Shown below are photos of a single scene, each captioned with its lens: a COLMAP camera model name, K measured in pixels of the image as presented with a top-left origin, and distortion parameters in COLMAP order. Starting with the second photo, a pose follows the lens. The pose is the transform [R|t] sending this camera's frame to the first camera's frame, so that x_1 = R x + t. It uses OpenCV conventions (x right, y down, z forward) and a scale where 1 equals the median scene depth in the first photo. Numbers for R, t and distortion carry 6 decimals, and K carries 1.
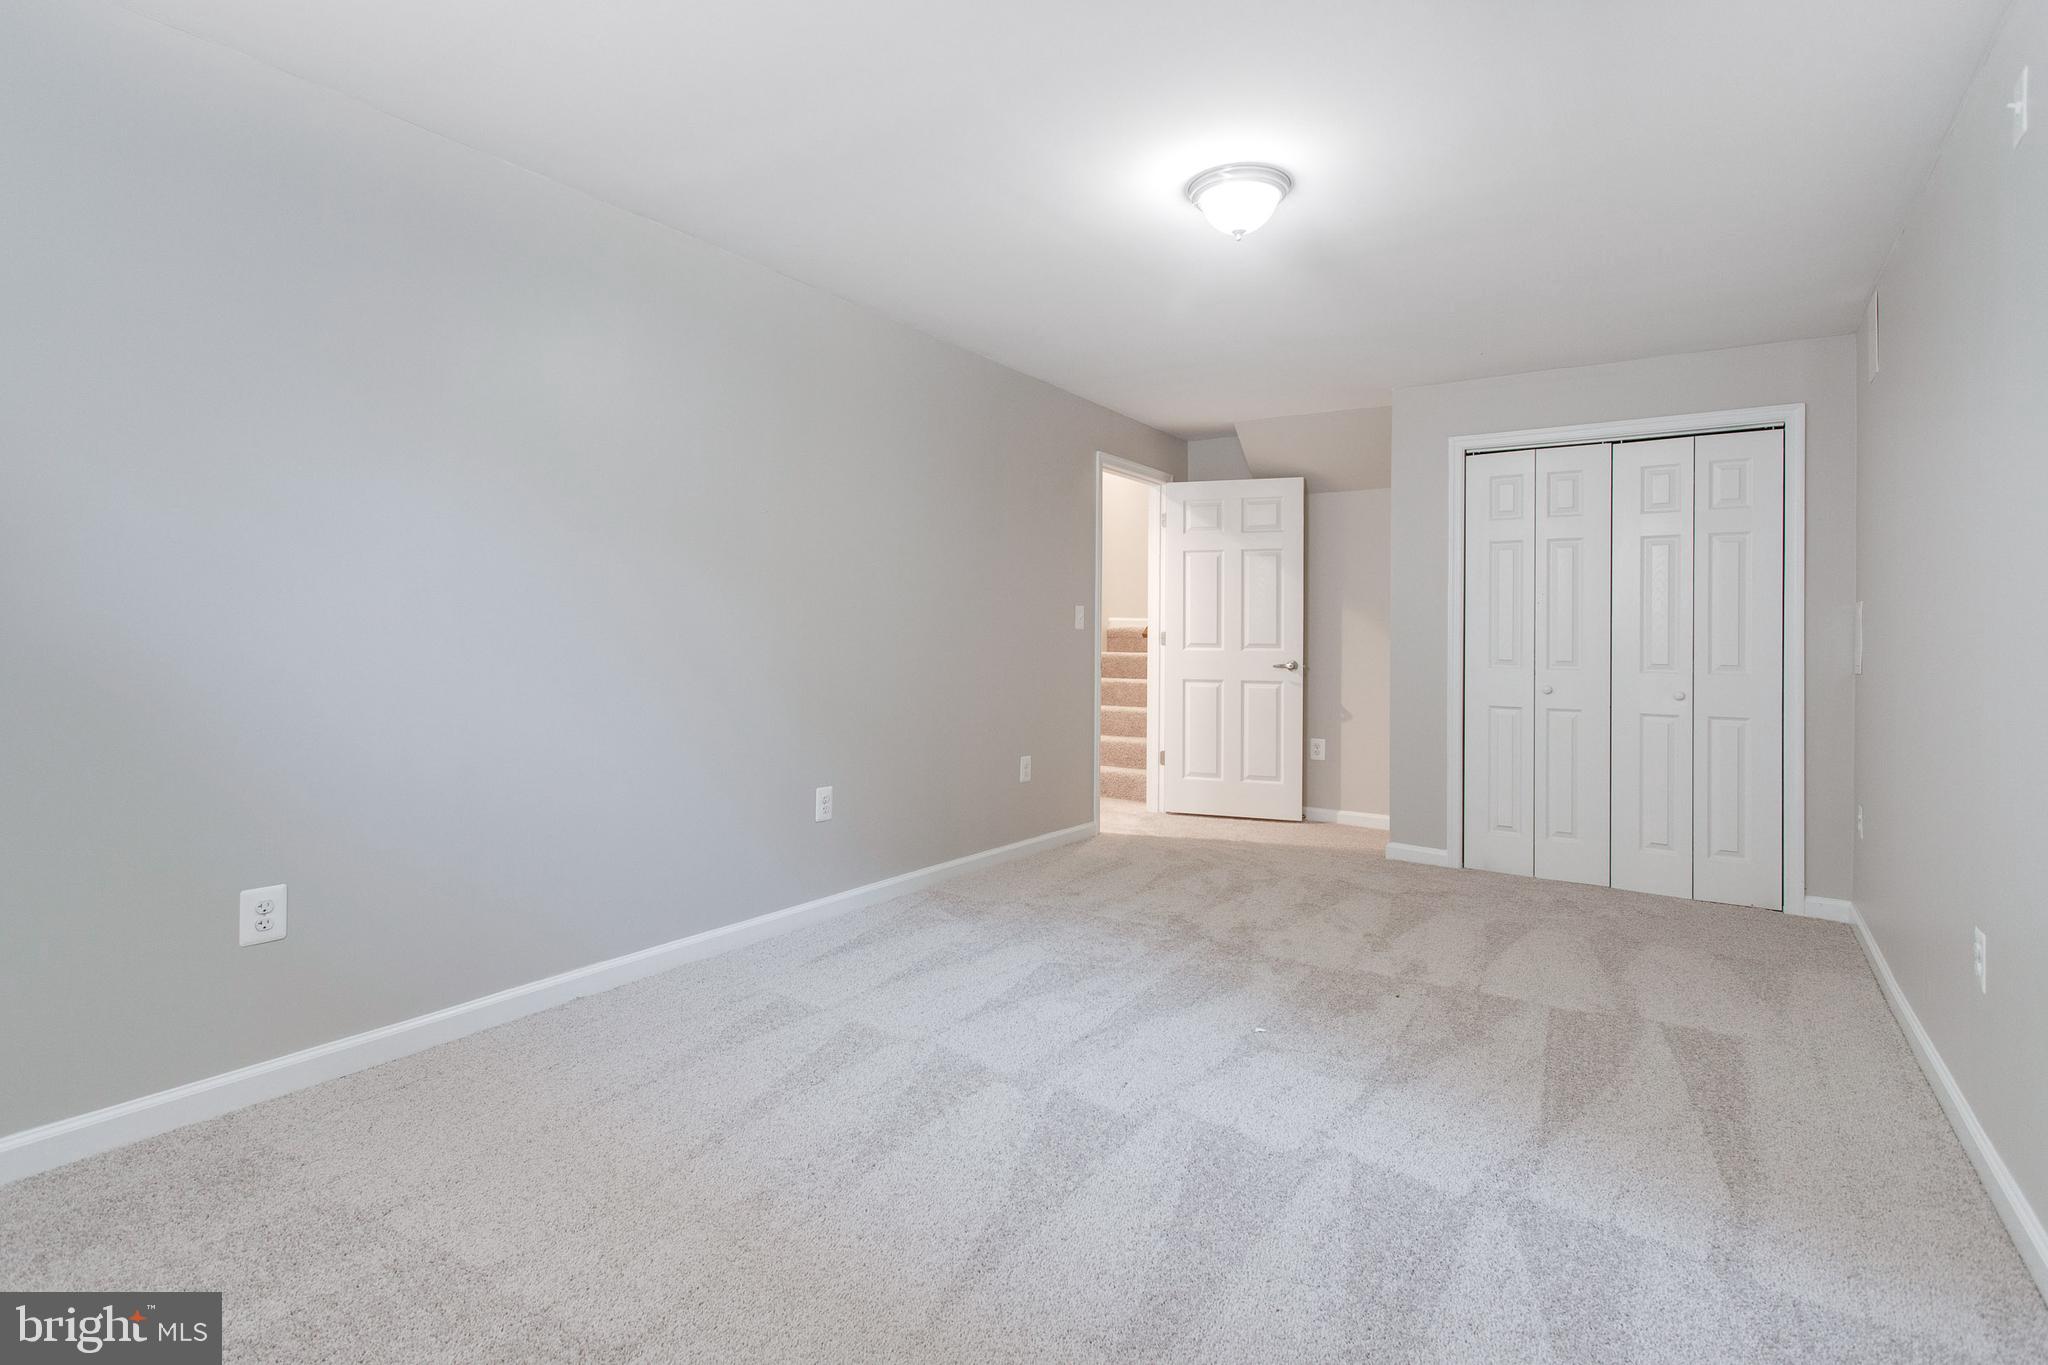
lens RADIAL K [[994.0, 0, 974.3], [0, 994.0, 622.5], [0, 0, 1]] dist [-0.000185, 0.003353]
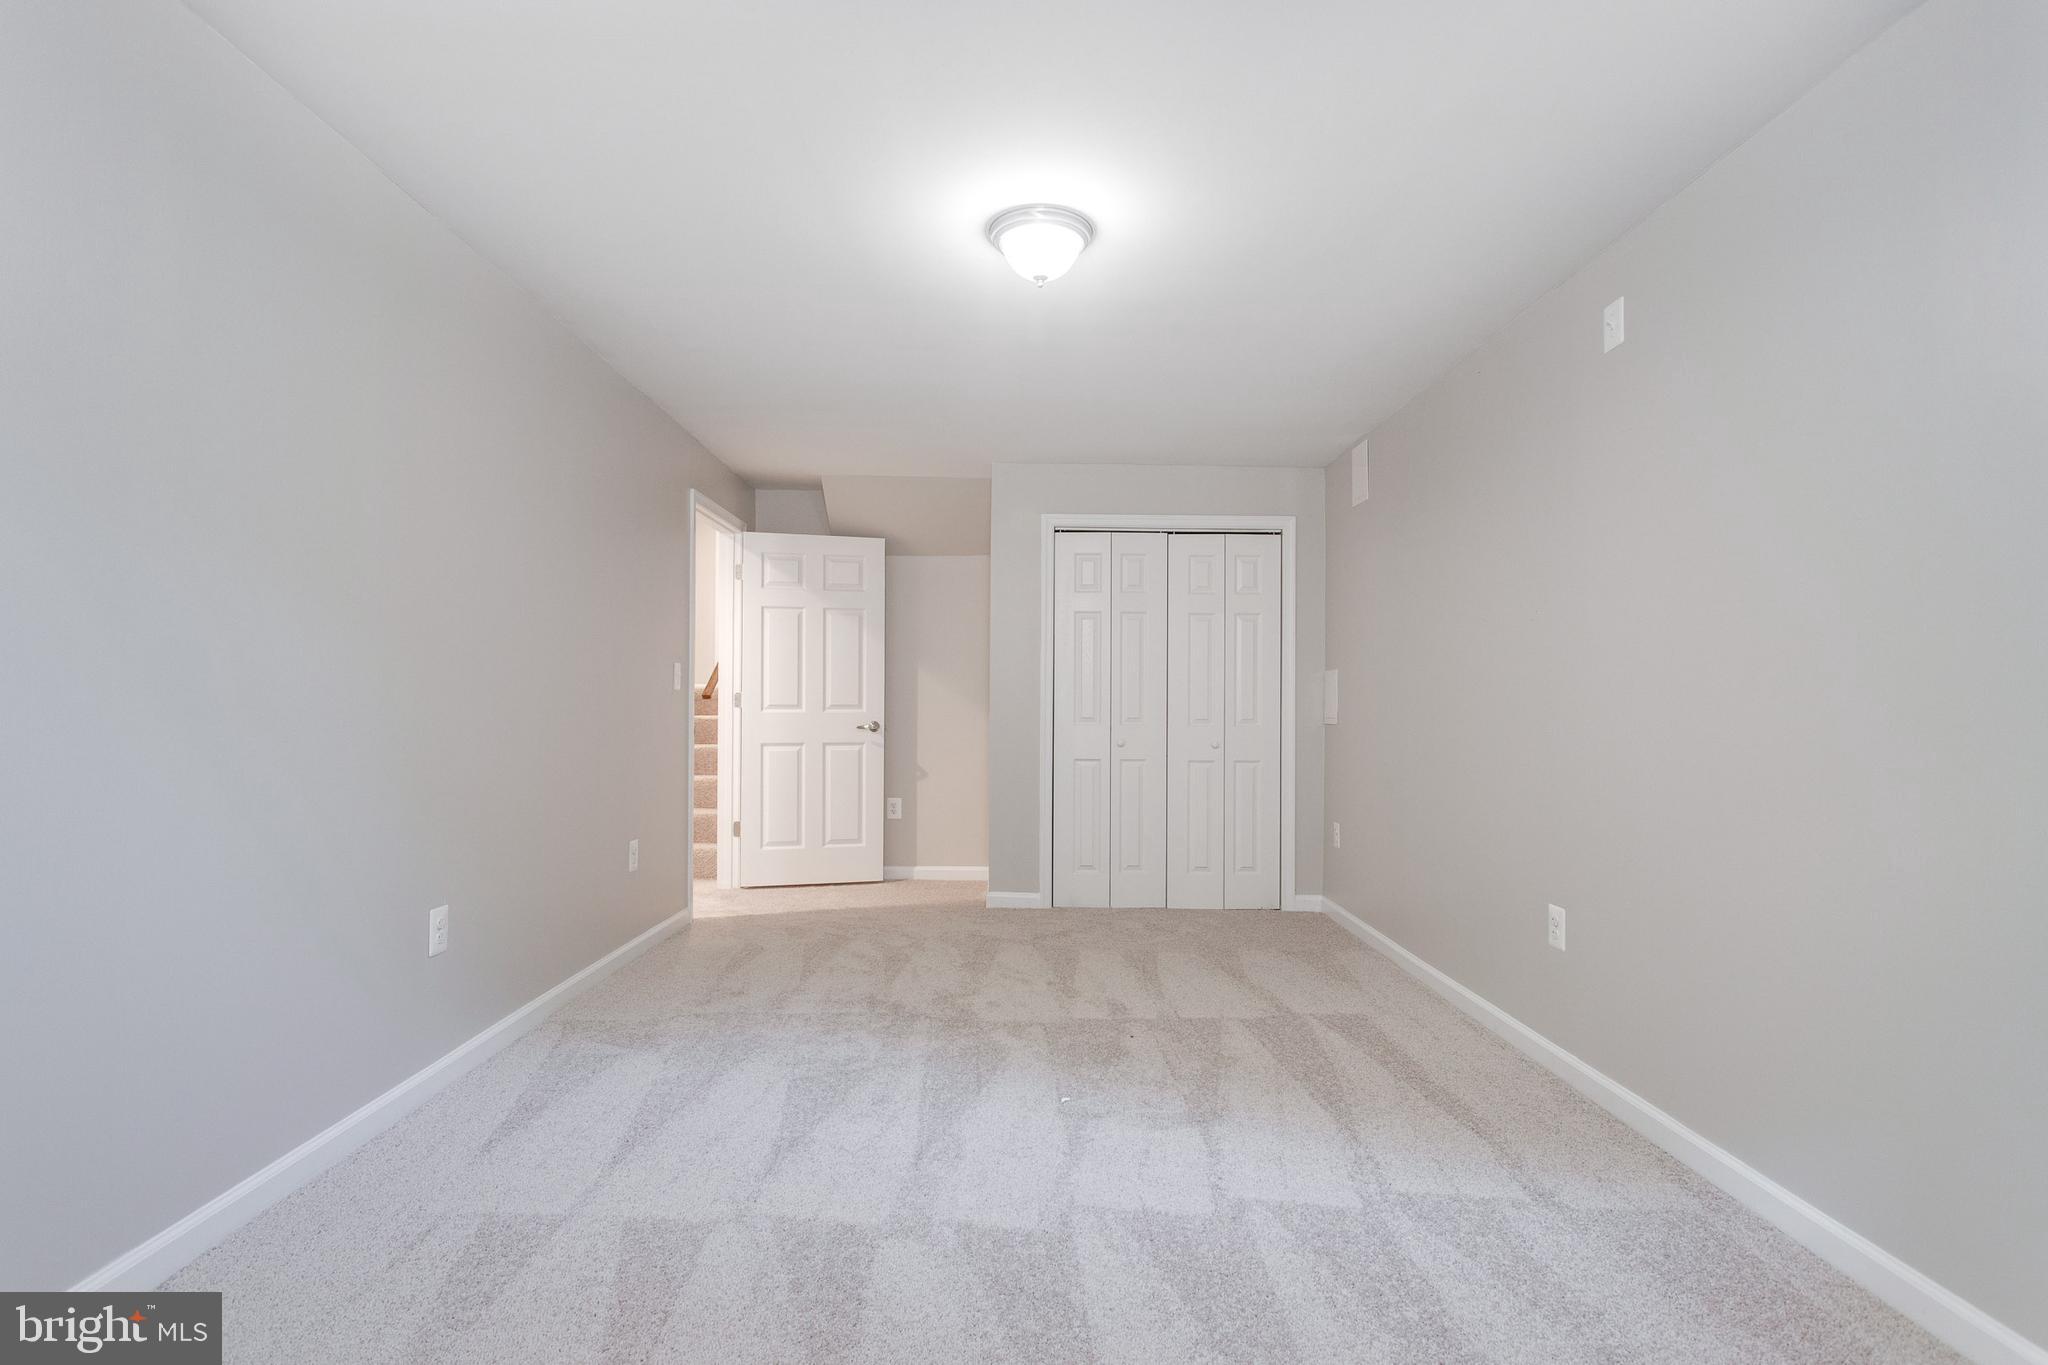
lens RADIAL K [[994.0, 0, 1018.1], [0, 994.0, 693.5], [0, 0, 1]] dist [-0.000185, 0.003353]
pose [[0.815230, -0.002105, 0.579133, -0.182099], [-0.004646, 0.999937, 0.010175, -0.000675], [-0.579118, -0.010986, 0.815170, 0.132220]]
